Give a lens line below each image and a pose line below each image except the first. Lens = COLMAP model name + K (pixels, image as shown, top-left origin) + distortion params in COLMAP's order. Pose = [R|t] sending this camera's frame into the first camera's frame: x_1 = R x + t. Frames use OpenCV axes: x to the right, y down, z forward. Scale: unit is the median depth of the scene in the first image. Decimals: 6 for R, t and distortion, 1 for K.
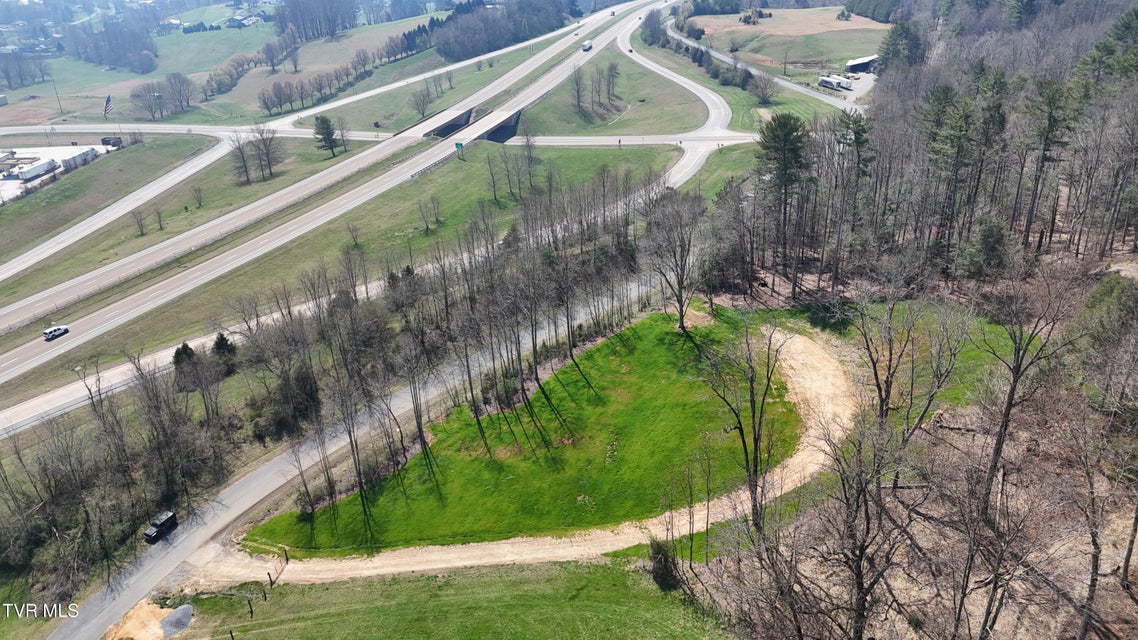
lens RADIAL K [[831.4, 0, 570.5], [0, 831.4, 323.5], [0, 0, 1]] dist [0.075092, -0.064199]
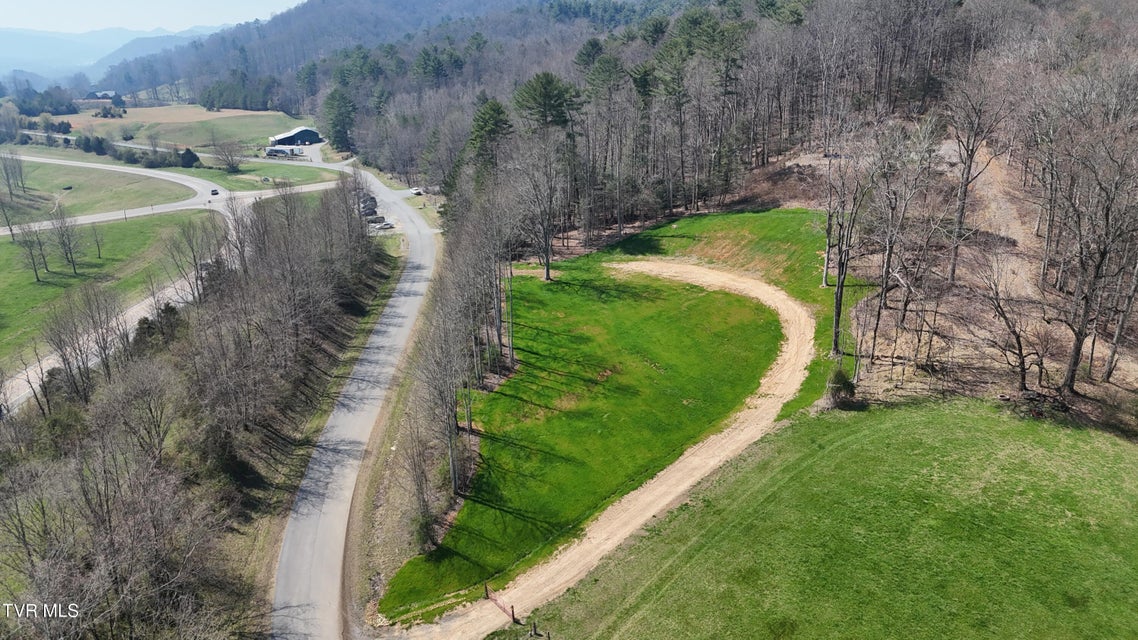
lens RADIAL K [[831.4, 0, 570.5], [0, 831.4, 323.5], [0, 0, 1]] dist [0.075092, -0.064199]
pose [[0.671713, -0.215703, 0.708713, -0.525271], [0.319156, 0.947597, -0.014084, 0.072901], [-0.668537, 0.235651, 0.705356, 0.305134]]
